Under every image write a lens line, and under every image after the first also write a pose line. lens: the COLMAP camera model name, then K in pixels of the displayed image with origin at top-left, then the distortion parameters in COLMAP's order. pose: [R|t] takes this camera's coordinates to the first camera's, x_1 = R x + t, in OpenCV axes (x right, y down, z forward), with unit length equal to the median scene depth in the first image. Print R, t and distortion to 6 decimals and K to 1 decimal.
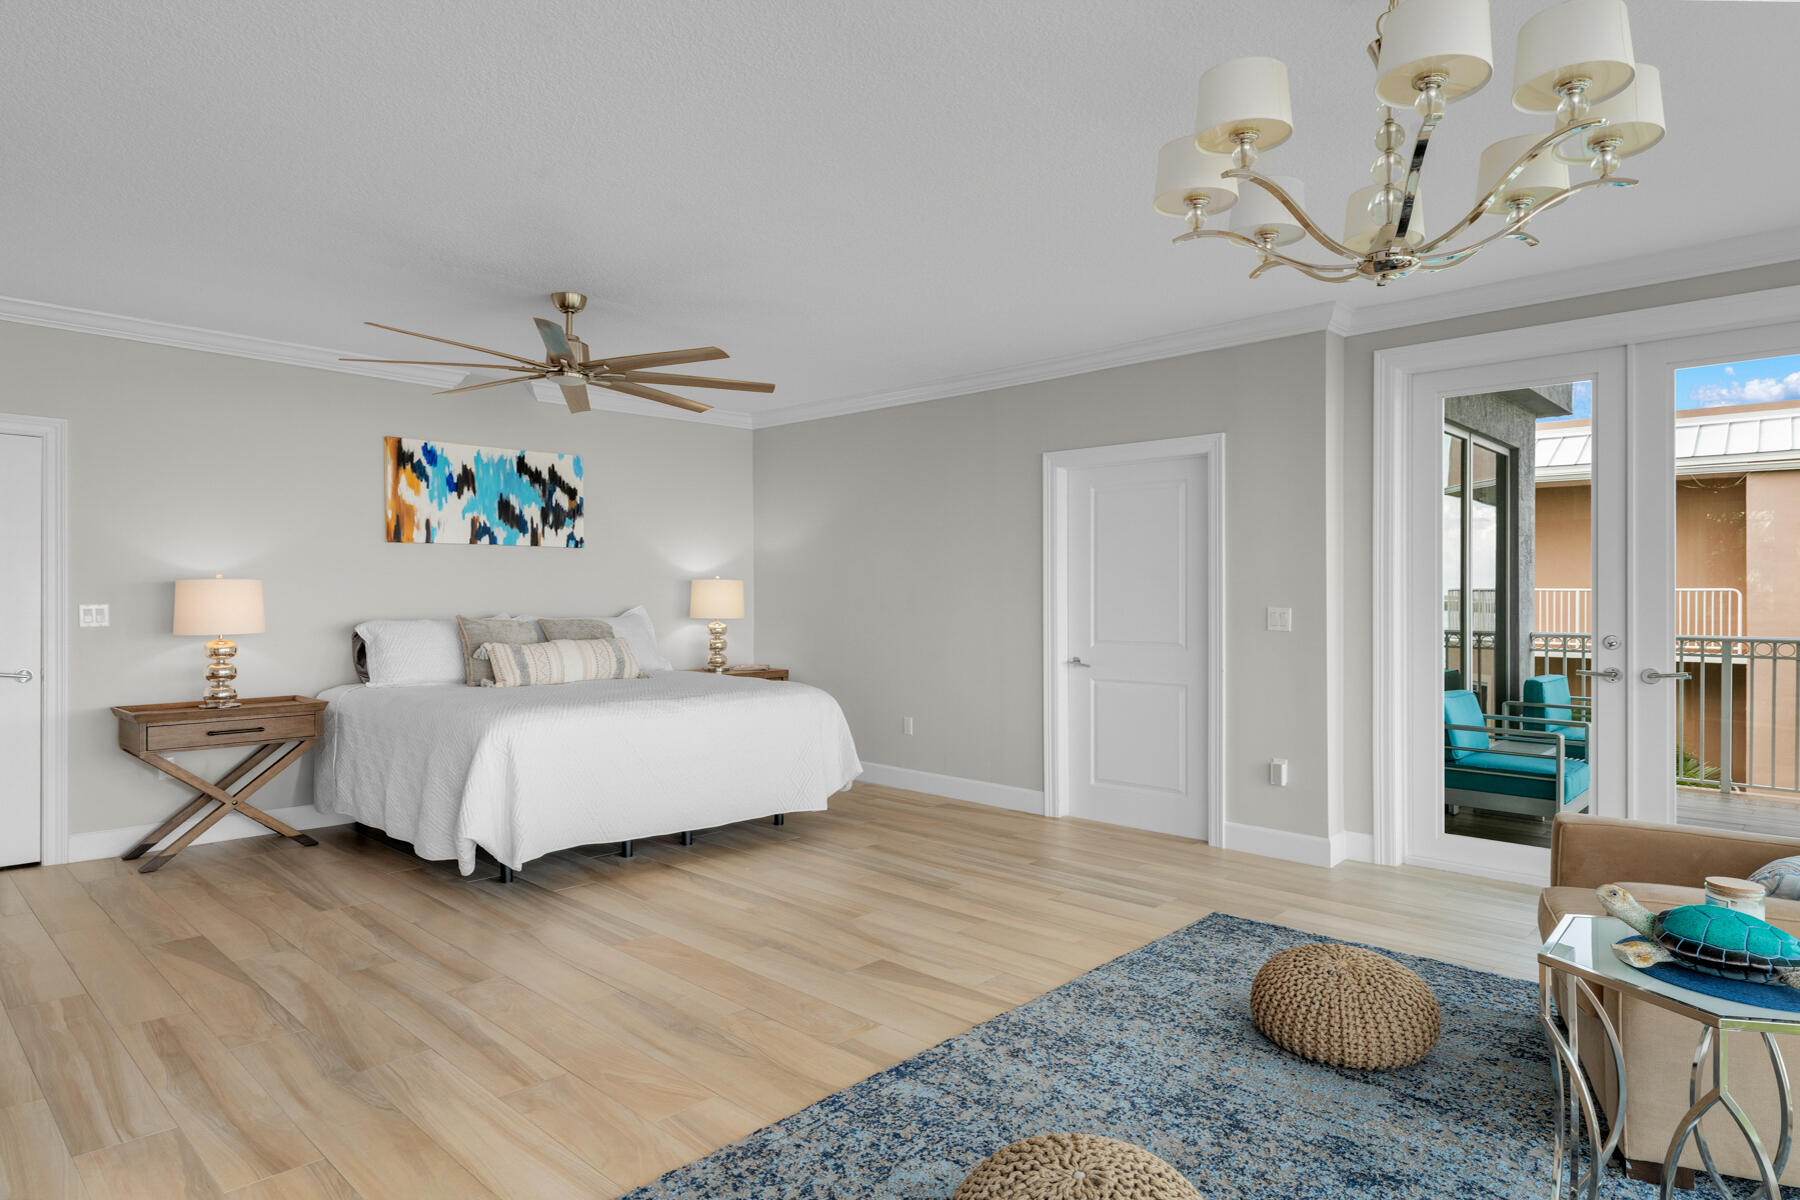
lens RADIAL K [[1010.4, 0, 863.7], [0, 1010.4, 587.1], [0, 0, 1]] dist [-0.000952, 0.000386]
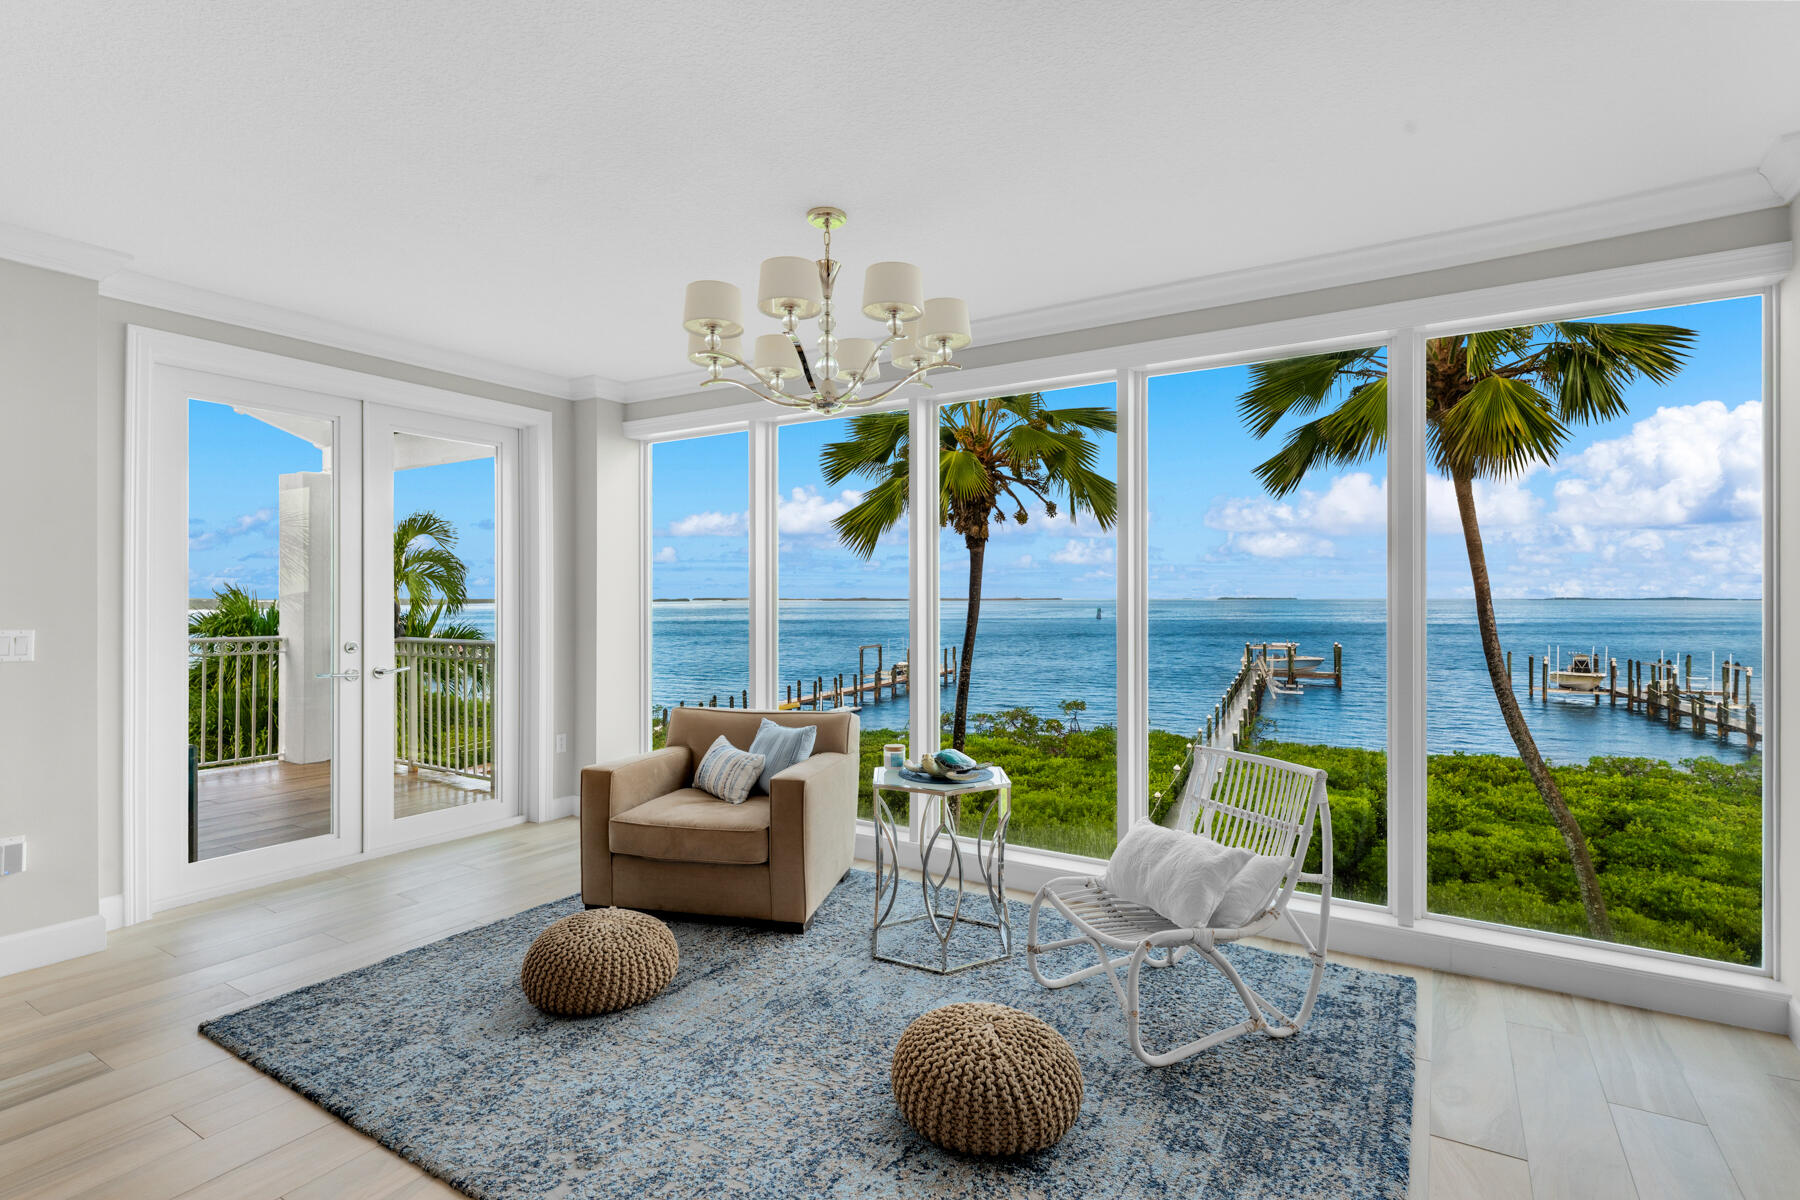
lens RADIAL K [[865.9, 0, 925.3], [0, 865.9, 595.6], [0, 0, 1]] dist [-0.003565, 0.000974]
pose [[-0.234672, -0.000146, 0.972075, -0.465587], [-0.008995, 0.999958, -0.002021, -0.012855], [-0.972033, -0.009218, -0.234664, 0.669807]]
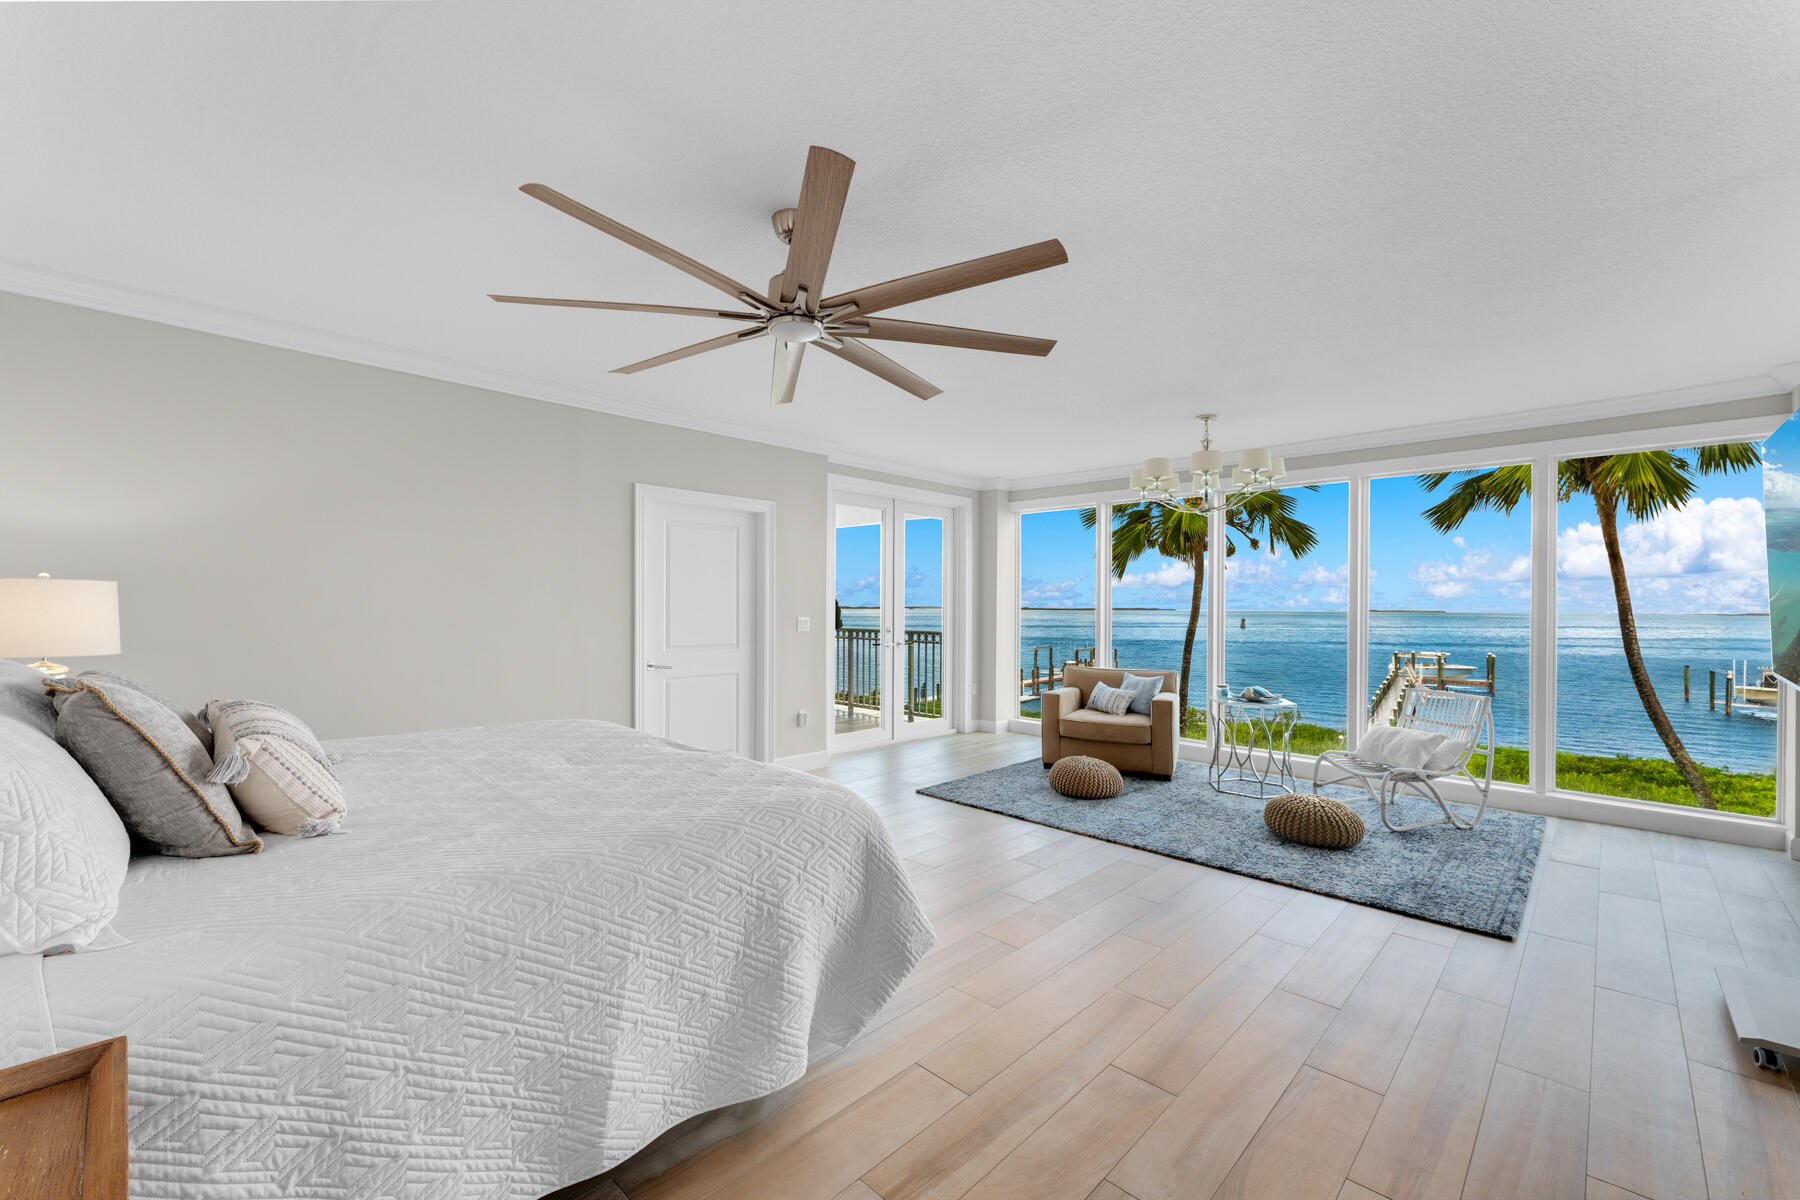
lens RADIAL K [[728.0, 0, 900.9], [0, 728.0, 608.8], [0, 0, 1]] dist [0.000579, -0.000586]
pose [[-0.000290, -0.005868, 0.999983, -1.008112], [-0.017073, 0.999837, 0.005862, -0.004620], [-0.999854, -0.017071, -0.000390, 1.122357]]
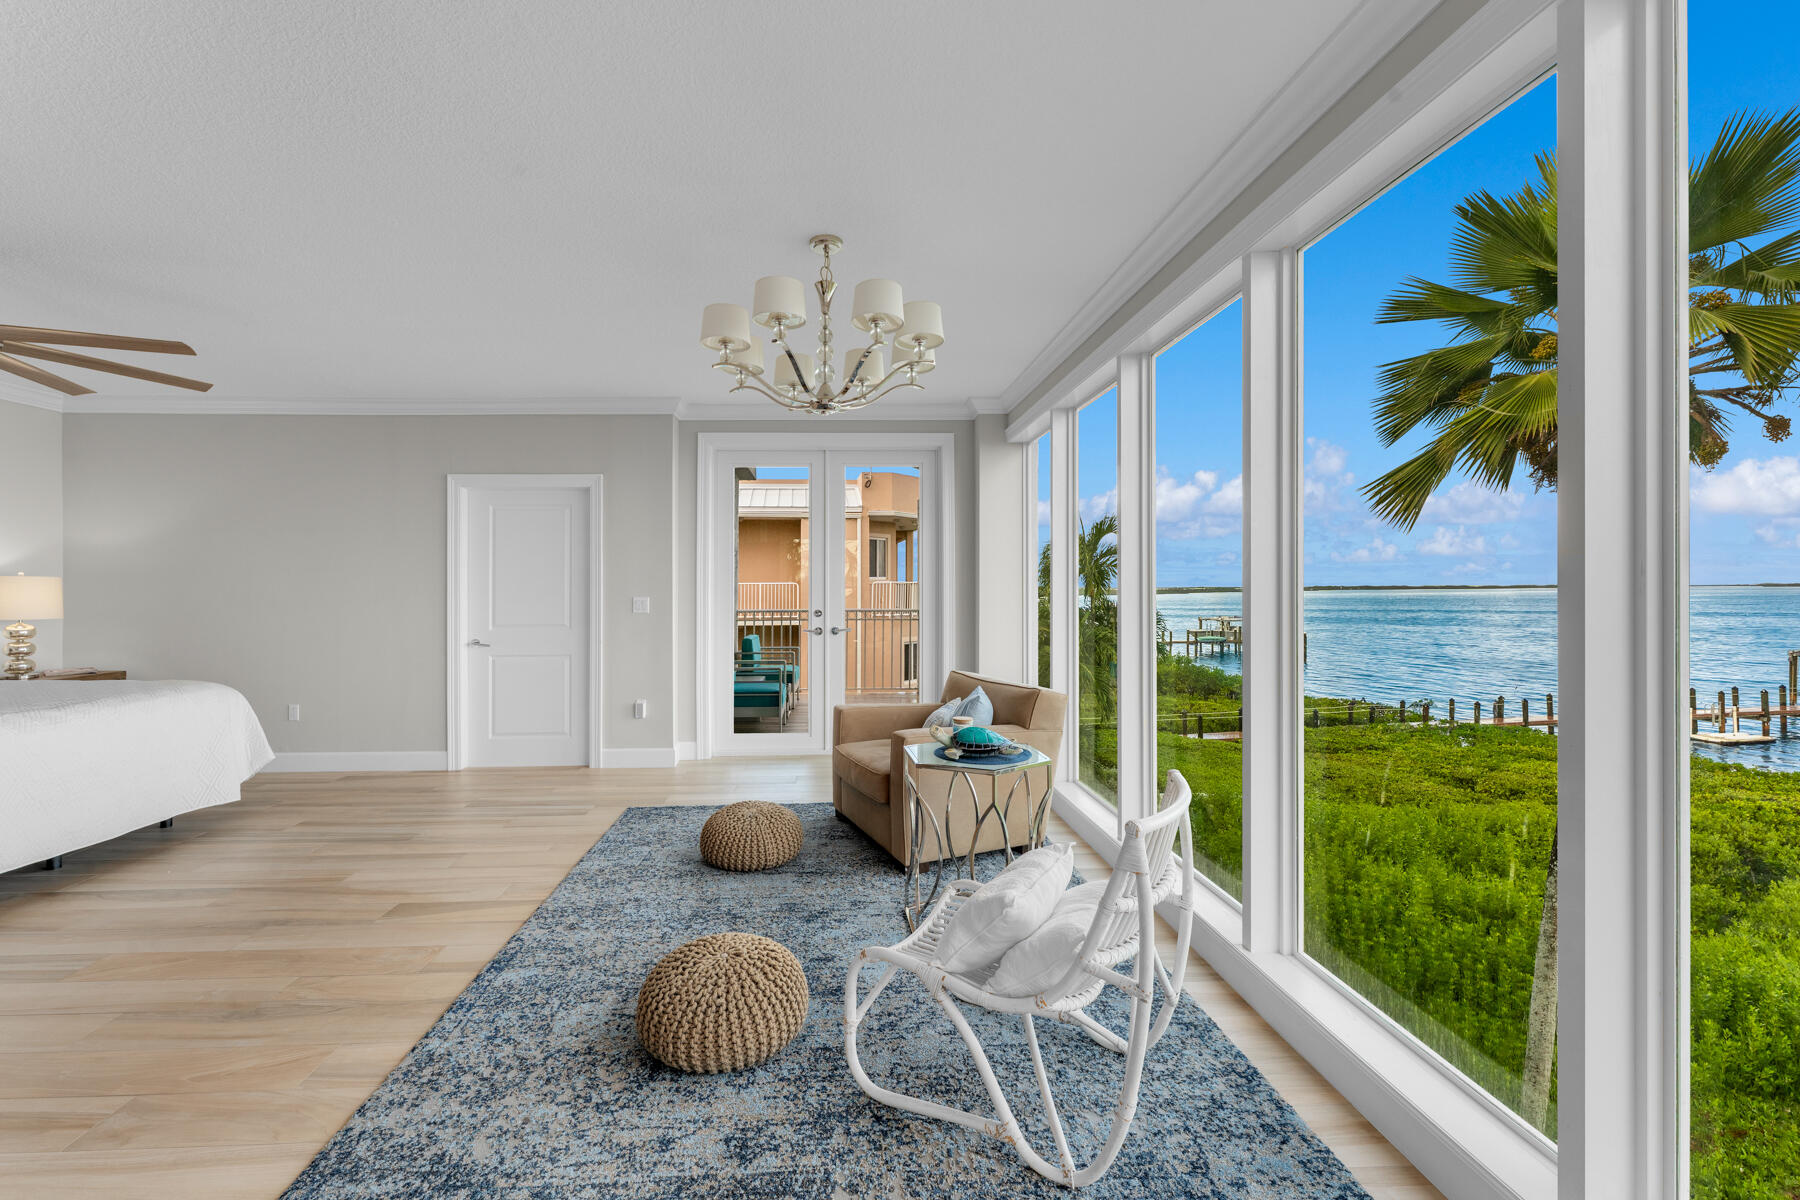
lens RADIAL K [[770.7, 0, 842.6], [0, 770.7, 583.5], [0, 0, 1]] dist [-0.000774, -0.000404]
pose [[0.691995, -0.002678, 0.721898, -0.257006], [0.001613, 0.999996, 0.002162, -0.002208], [-0.721901, -0.000332, 0.691996, 0.013557]]
